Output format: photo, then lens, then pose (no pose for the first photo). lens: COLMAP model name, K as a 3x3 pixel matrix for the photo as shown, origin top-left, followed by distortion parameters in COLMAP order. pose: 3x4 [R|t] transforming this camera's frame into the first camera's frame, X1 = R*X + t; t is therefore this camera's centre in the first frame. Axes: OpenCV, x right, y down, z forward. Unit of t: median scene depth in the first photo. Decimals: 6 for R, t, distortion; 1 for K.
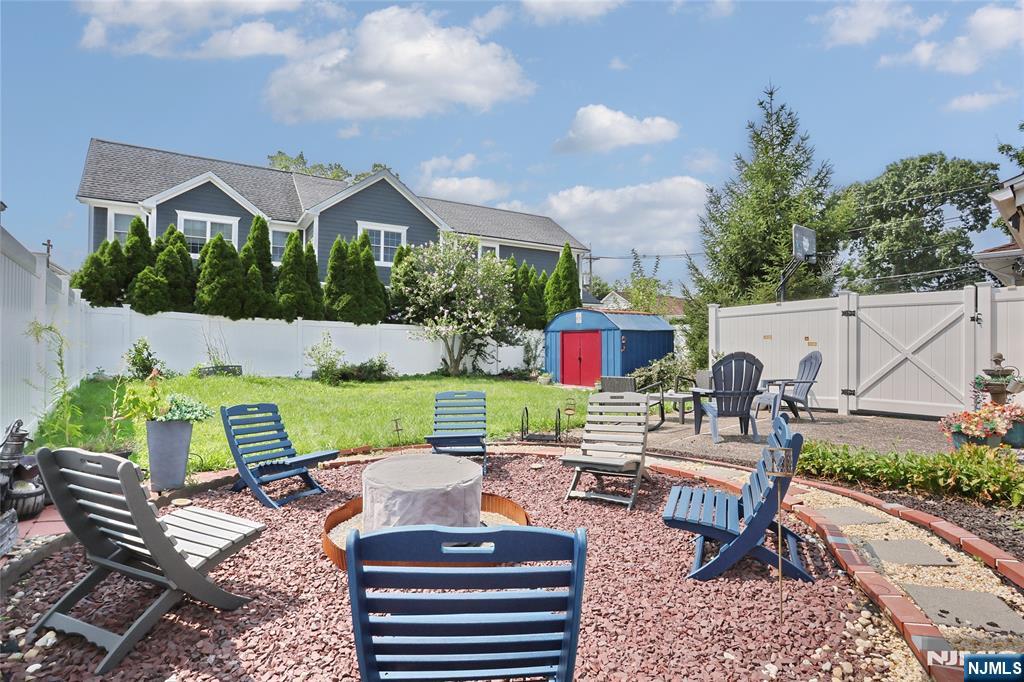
lens RADIAL K [[497.7, 0, 515.7], [0, 497.7, 341.5], [0, 0, 1]] dist [-0.020125, 0.001428]
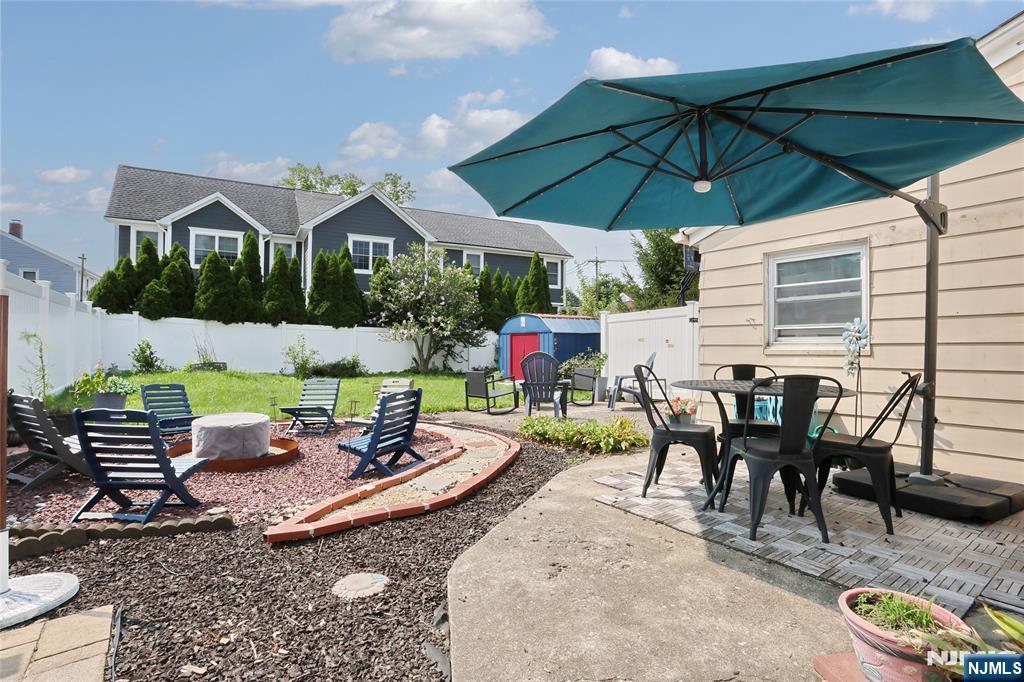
lens RADIAL K [[497.7, 0, 510.3], [0, 497.7, 340.6], [0, 0, 1]] dist [-0.020125, 0.001428]
pose [[0.998003, 0.001659, -0.063148, 0.153570], [-0.001892, 0.999992, -0.003629, -0.001141], [0.063141, 0.003741, 0.997998, -0.110658]]
